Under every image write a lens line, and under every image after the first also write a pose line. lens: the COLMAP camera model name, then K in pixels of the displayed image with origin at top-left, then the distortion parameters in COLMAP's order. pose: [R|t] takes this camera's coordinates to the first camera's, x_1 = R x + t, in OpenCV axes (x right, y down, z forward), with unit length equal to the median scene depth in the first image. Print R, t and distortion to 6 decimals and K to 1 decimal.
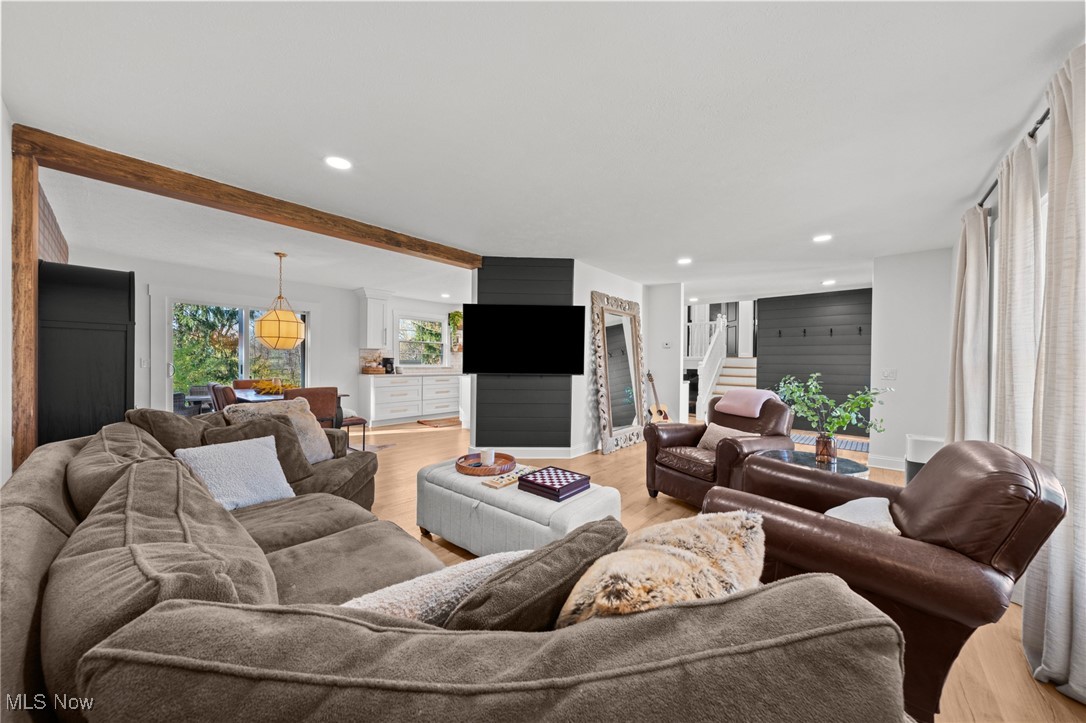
lens RADIAL K [[372.0, 0, 533.9], [0, 372.0, 363.0], [0, 0, 1]] dist [-0.001718, -0.000259]
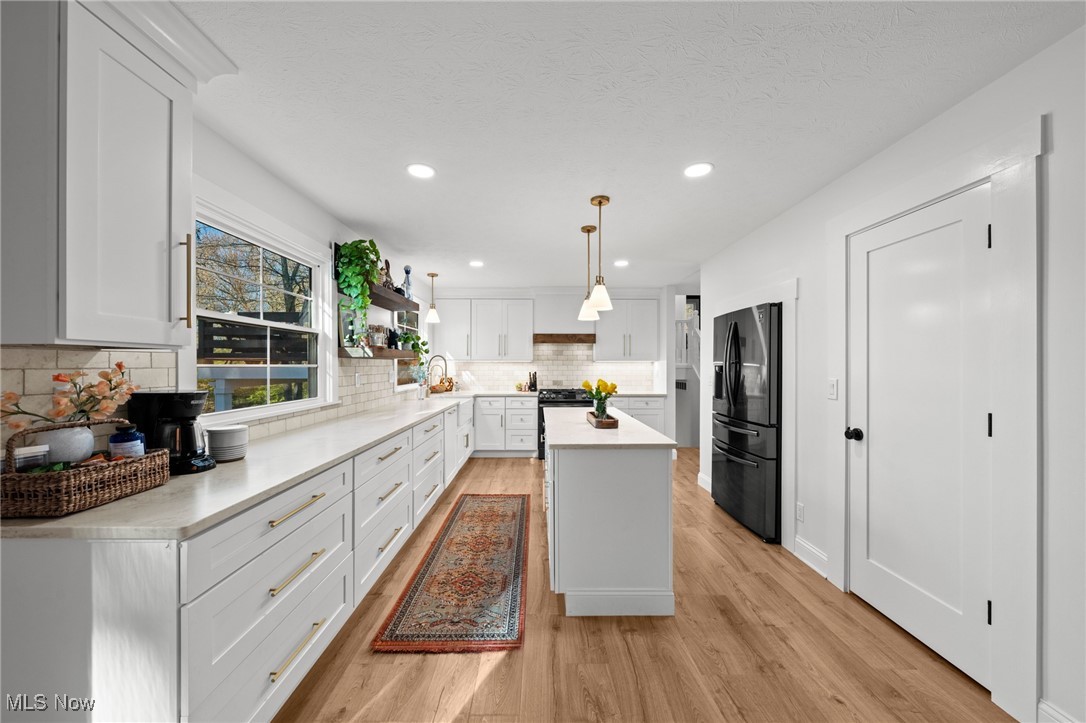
lens RADIAL K [[390.3, 0, 540.7], [0, 390.3, 364.6], [0, 0, 1]] dist [-0.002442, -0.000081]
pose [[0.741752, -0.010097, 0.670599, -0.607249], [0.010323, 0.999940, 0.003639, -0.042691], [-0.670595, 0.004224, 0.741812, 1.137800]]
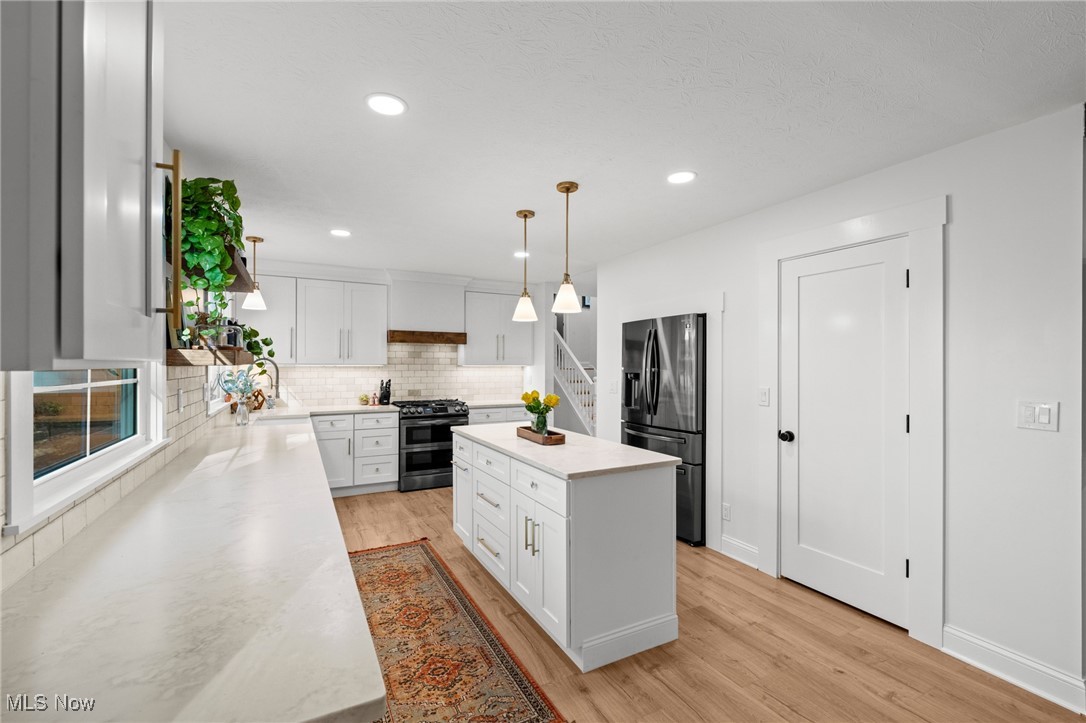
lens RADIAL K [[464.3, 0, 536.9], [0, 464.3, 364.2], [0, 0, 1]] dist [-0.000834, -0.000392]
pose [[0.351723, -0.008036, 0.936070, -0.729206], [0.006214, 0.999961, 0.006249, -0.058155], [-0.936083, 0.003619, 0.351759, 1.335589]]
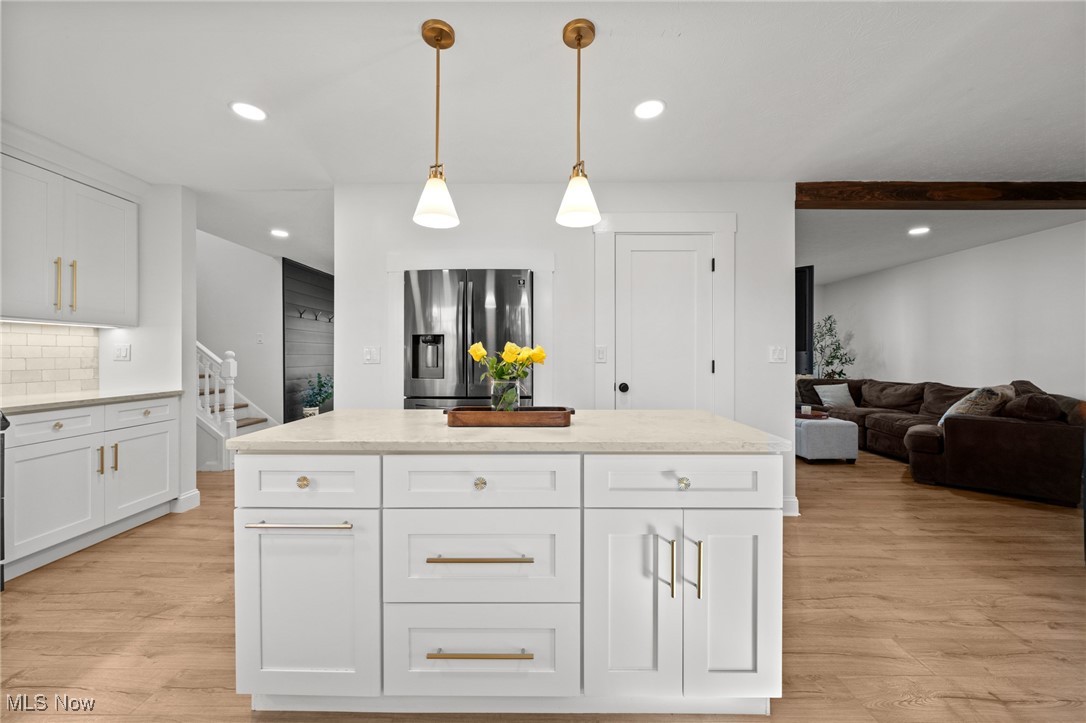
lens RADIAL K [[390.3, 0, 541.0], [0, 390.3, 356.4], [0, 0, 1]] dist [-0.002442, -0.000081]
pose [[-0.657019, -0.012894, 0.753763, -0.382471], [-0.002671, 0.999887, 0.014776, -0.009590], [-0.753869, 0.007695, -0.656980, 1.755505]]
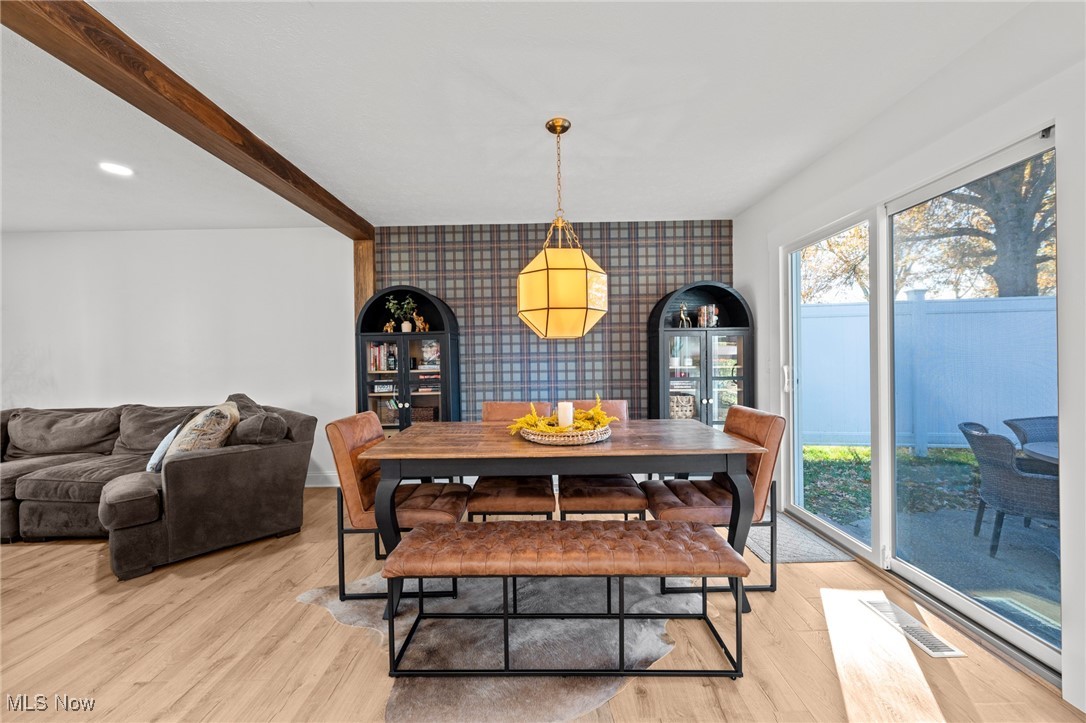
lens RADIAL K [[429.1, 0, 538.8], [0, 429.1, 355.9], [0, 0, 1]] dist [0.002072, 0.000937]
pose [[-0.751295, 0.000112, -0.659966, -0.323793], [0.005050, 0.999972, -0.005580, -0.011297], [0.659947, -0.007525, -0.751275, 1.377287]]
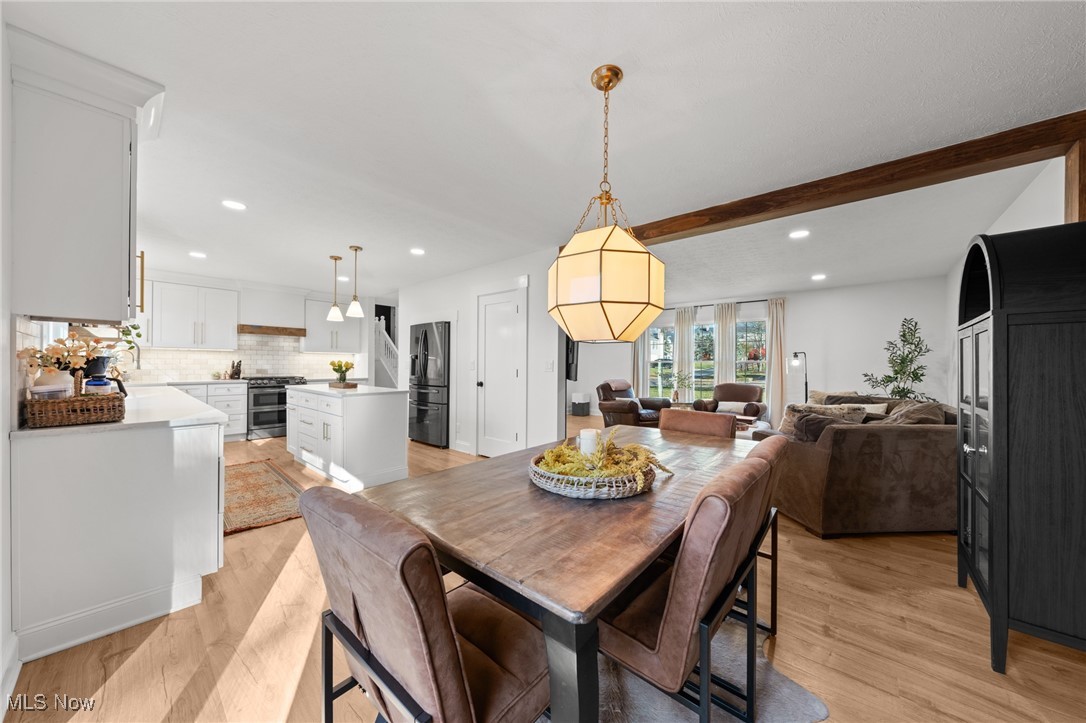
lens RADIAL K [[372.0, 0, 540.0], [0, 372.0, 364.3], [0, 0, 1]] dist [-0.001718, -0.000259]
pose [[-0.007592, -0.010203, 0.999919, -1.046688], [-0.002325, 0.999945, 0.010186, -0.017049], [-0.999968, -0.002248, -0.007615, 1.074367]]
